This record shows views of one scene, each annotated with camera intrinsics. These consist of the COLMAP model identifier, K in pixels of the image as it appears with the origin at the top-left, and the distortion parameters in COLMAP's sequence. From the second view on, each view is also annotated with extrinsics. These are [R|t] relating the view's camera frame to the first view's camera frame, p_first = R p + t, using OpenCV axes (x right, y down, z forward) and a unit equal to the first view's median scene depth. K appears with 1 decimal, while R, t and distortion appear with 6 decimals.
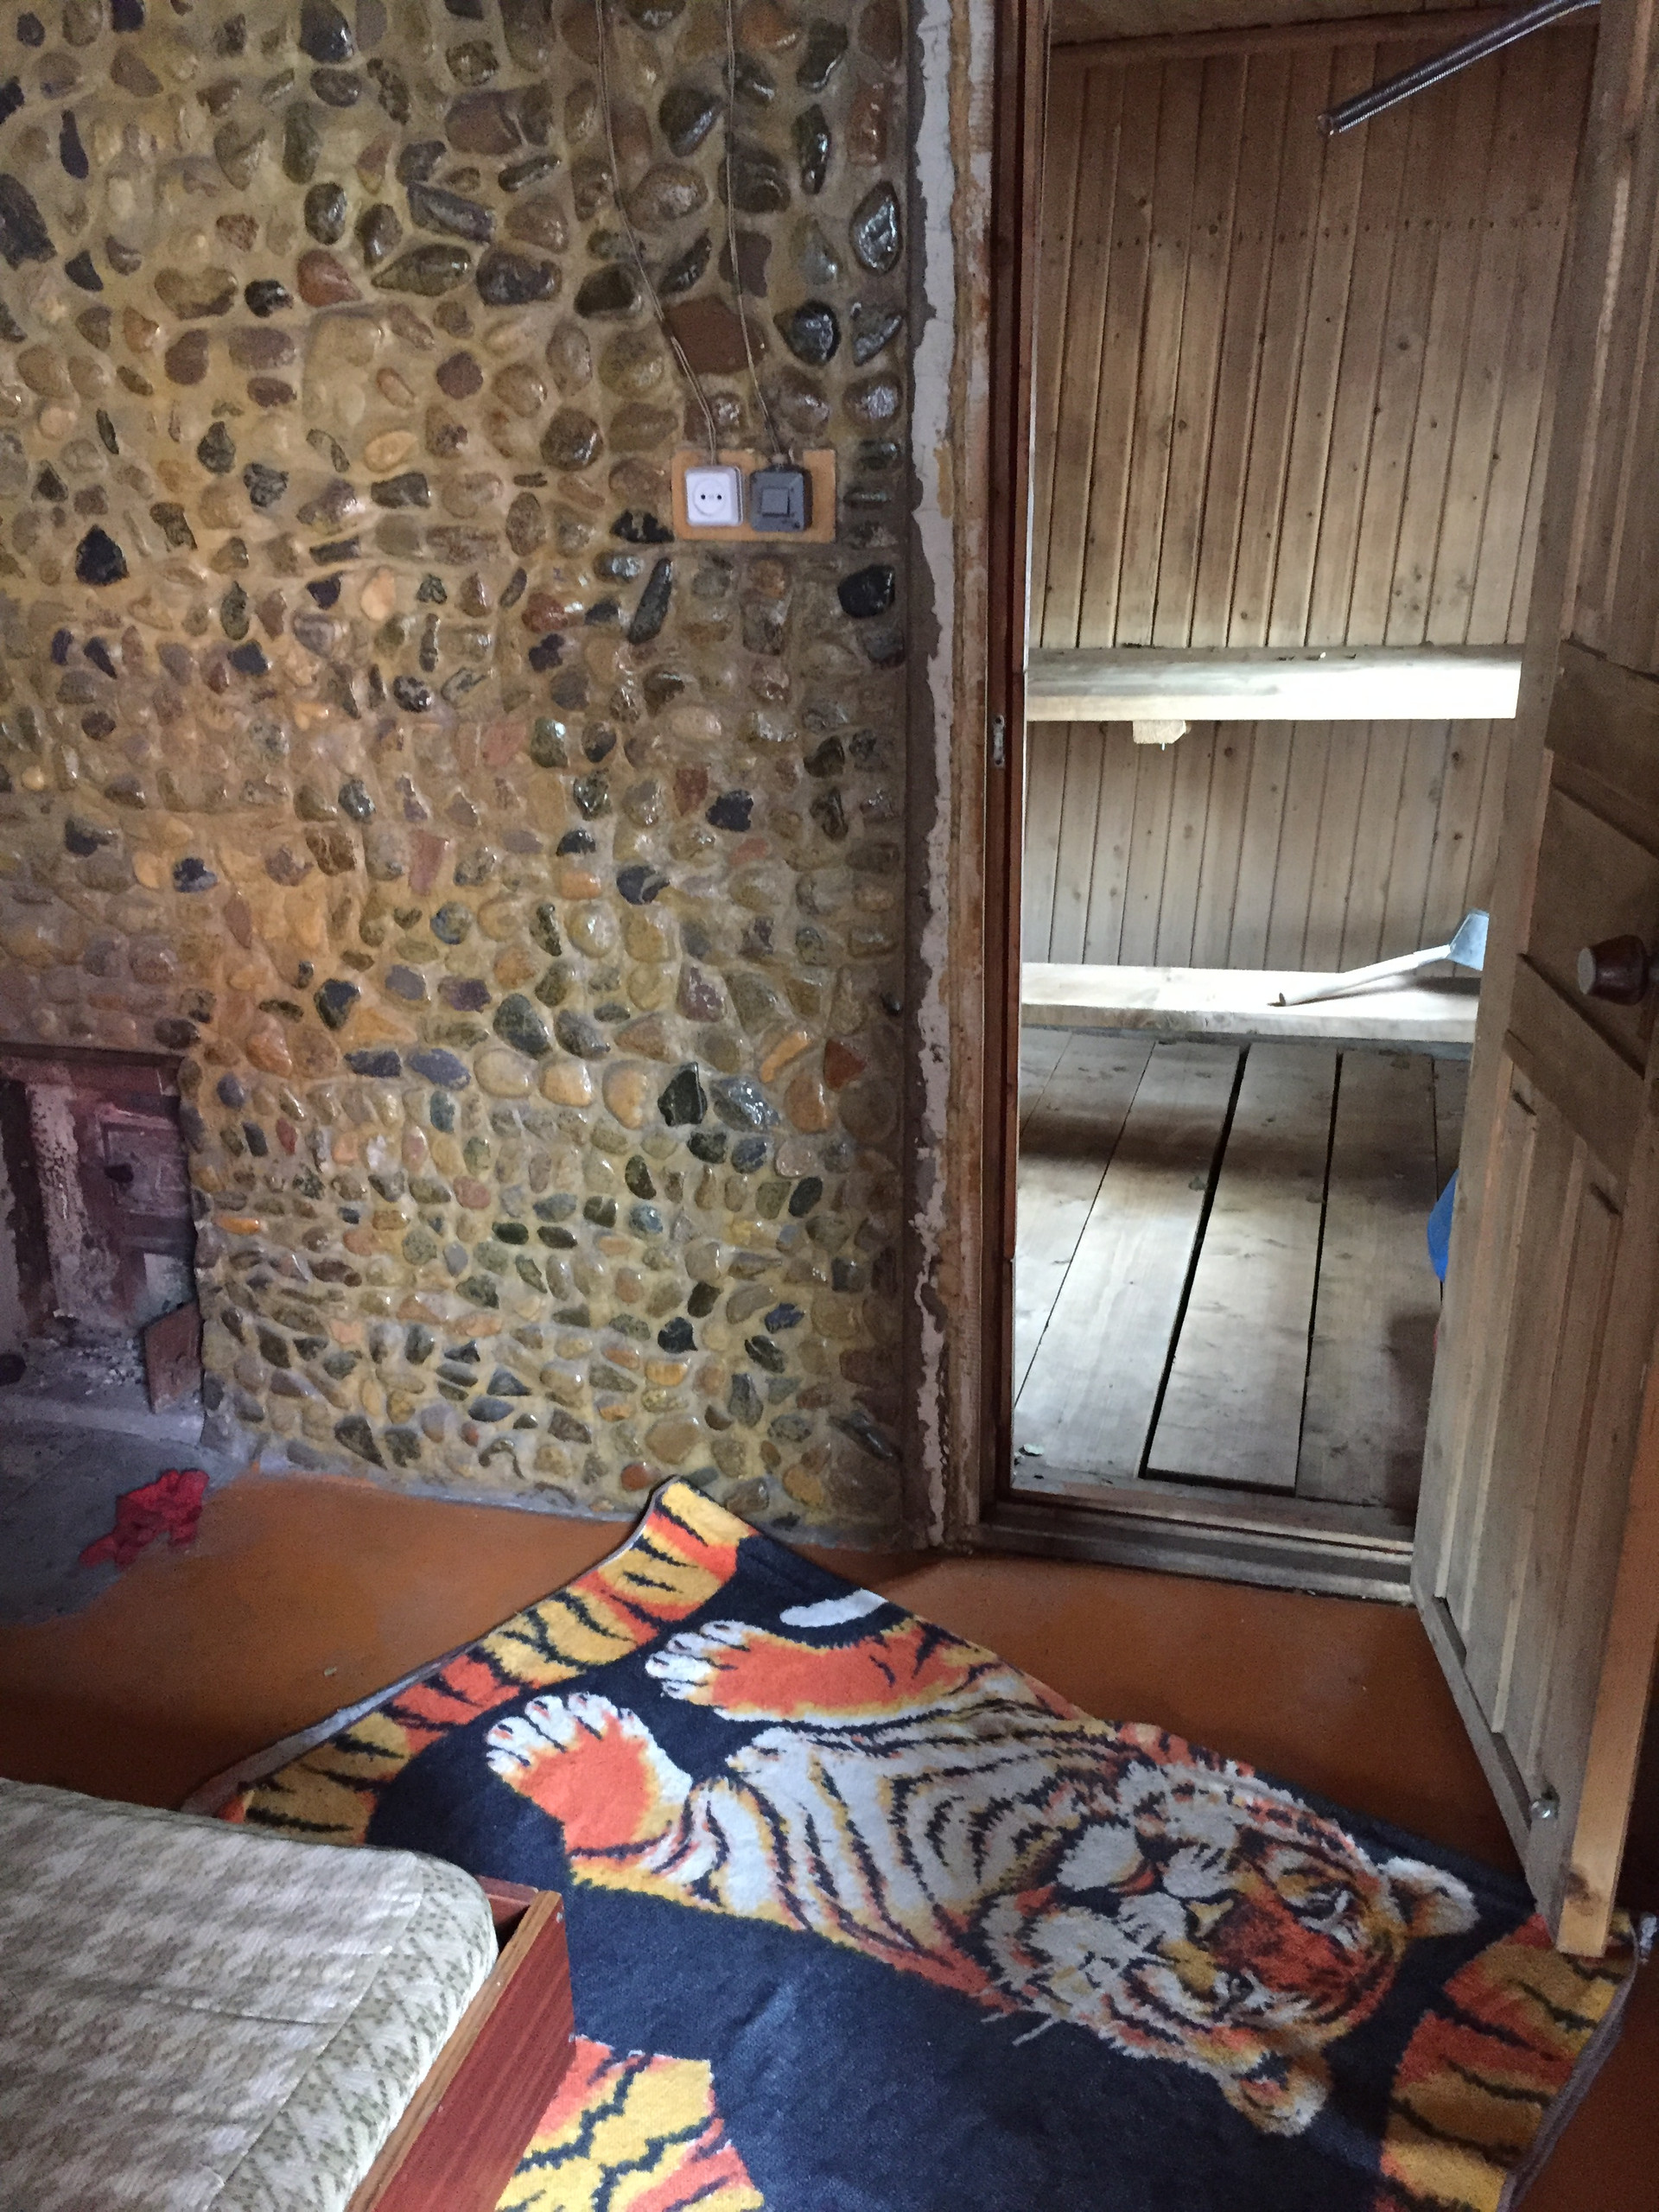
lens RADIAL K [[1898.5, 0, 830.5], [0, 1898.5, 1096.1], [0, 0, 1]] dist [0.081999, -0.033481]
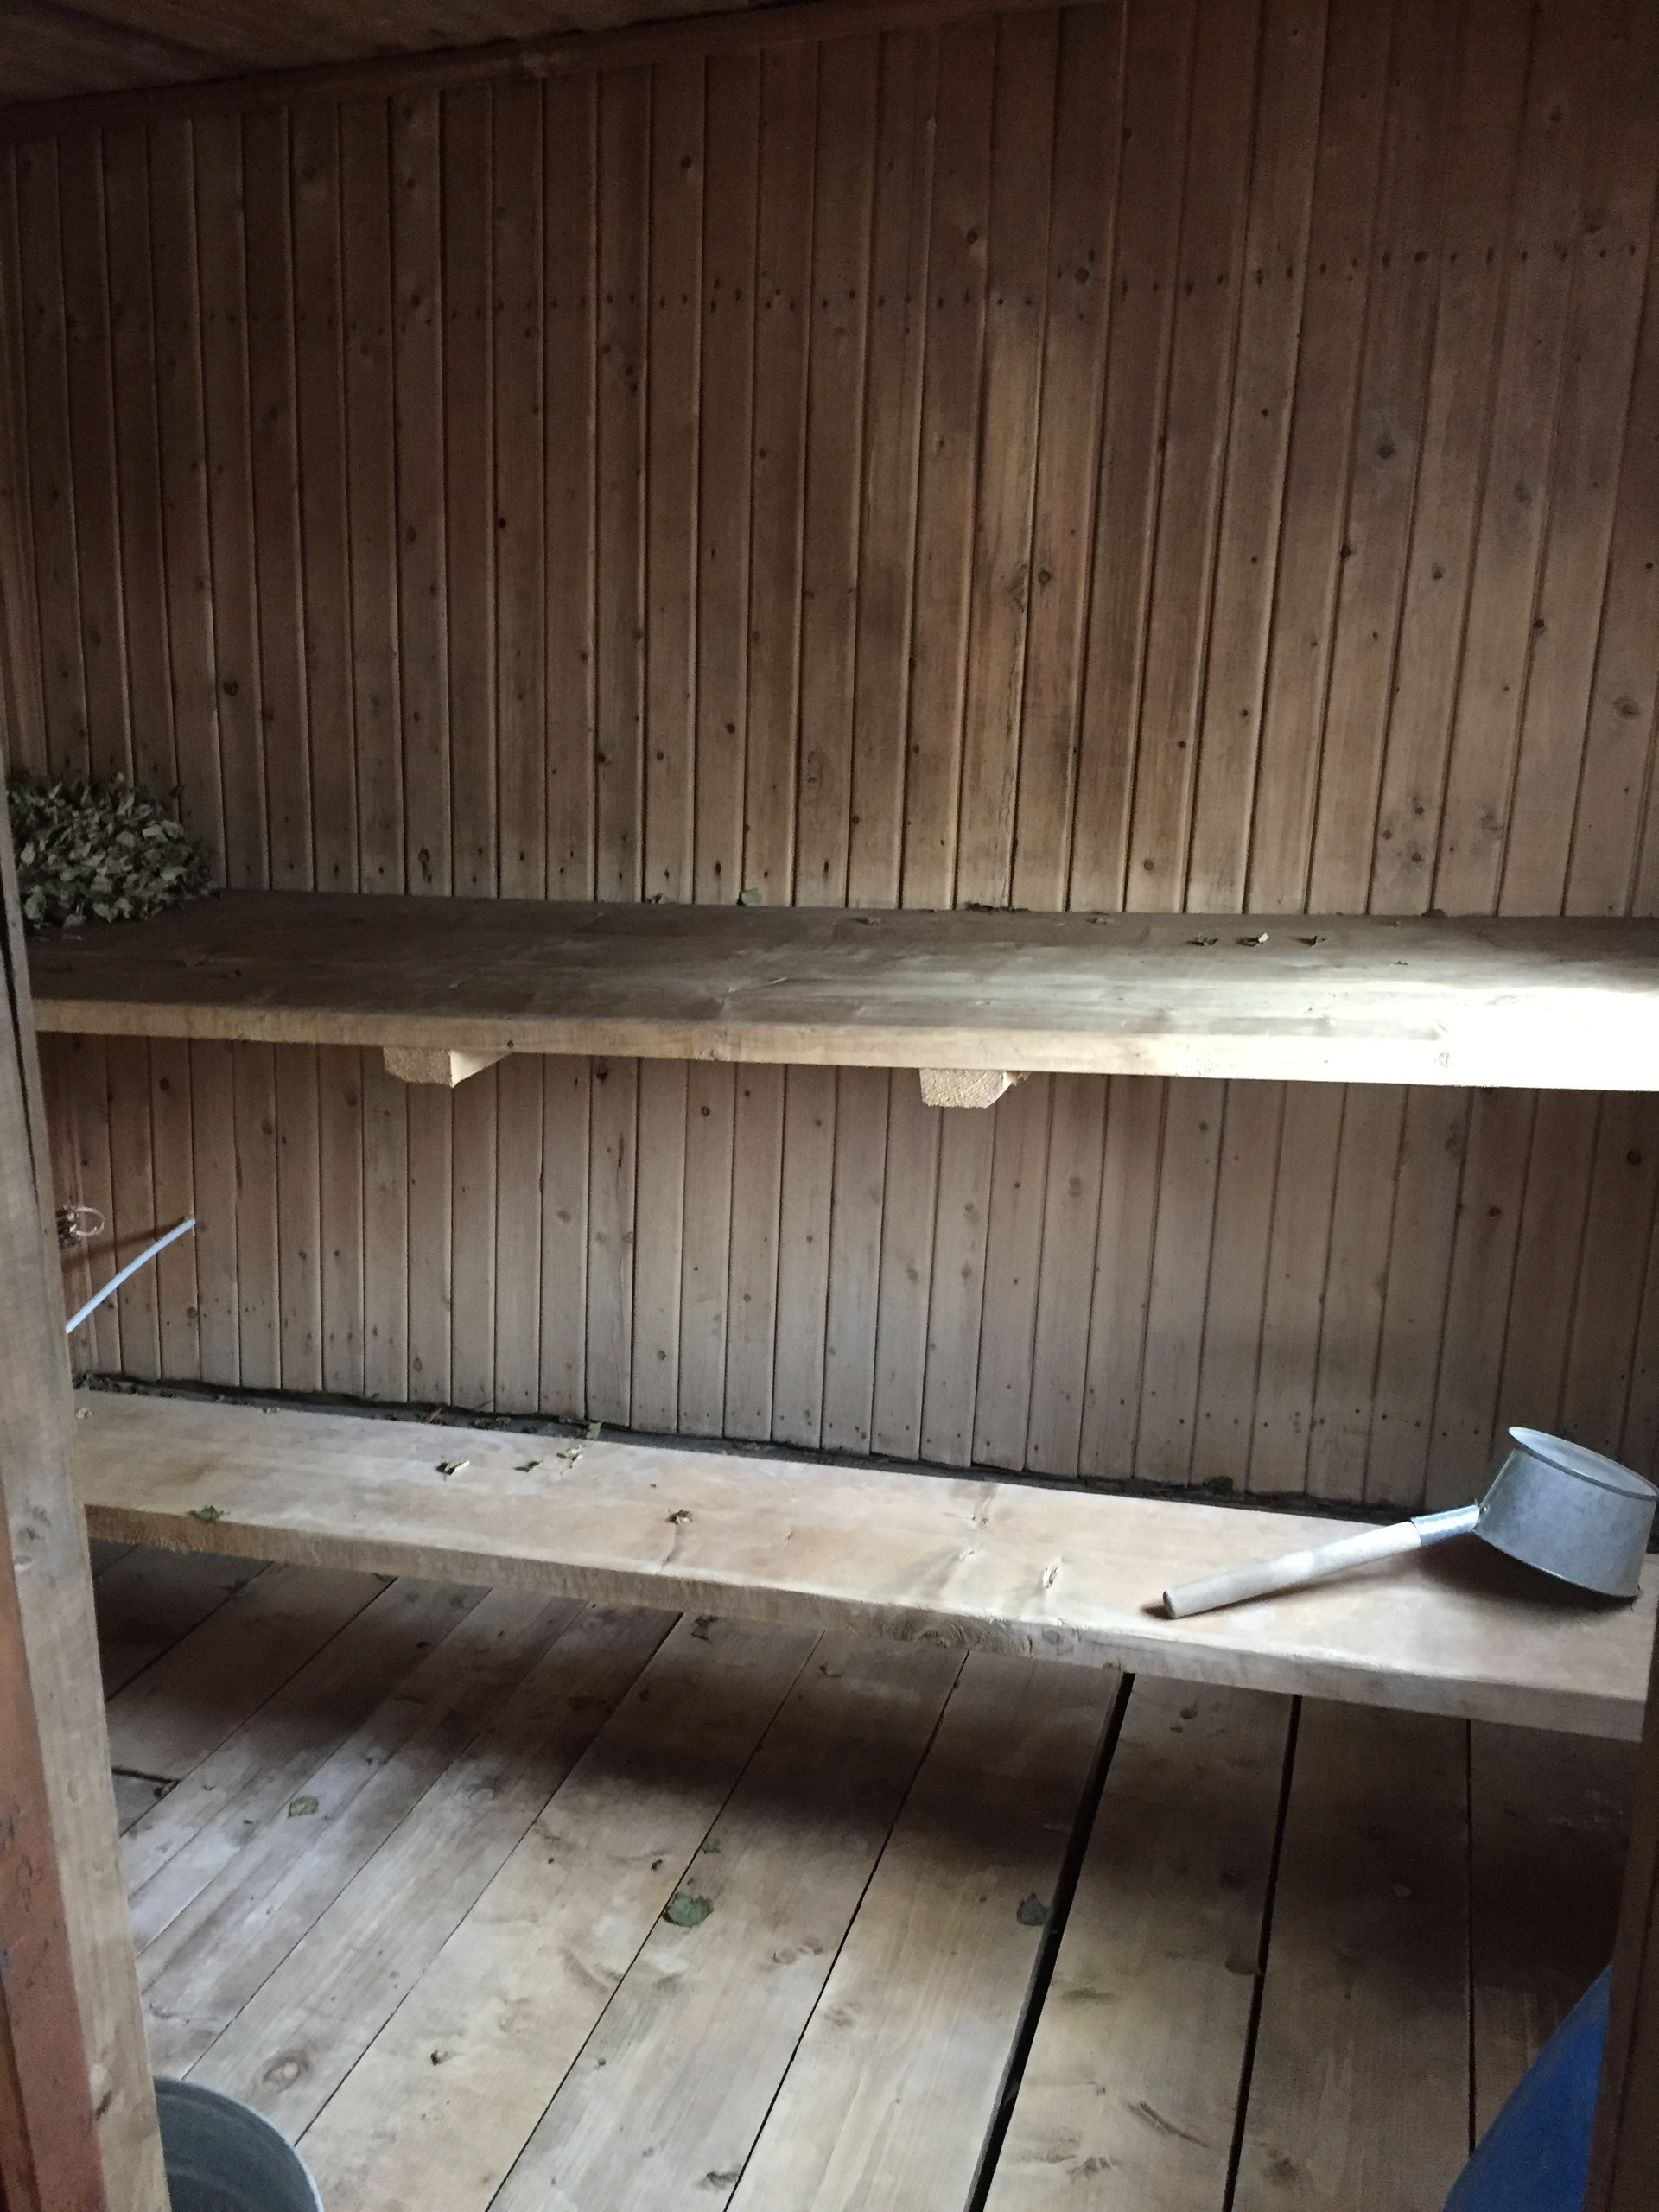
lens RADIAL K [[1898.5, 0, 827.3], [0, 1898.5, 1114.4], [0, 0, 1]] dist [0.081999, -0.033481]
pose [[0.999531, 0.002321, -0.030542, 0.132991], [-0.004361, 0.997749, -0.066911, -0.129313], [0.030318, 0.067013, 0.997291, 0.379787]]
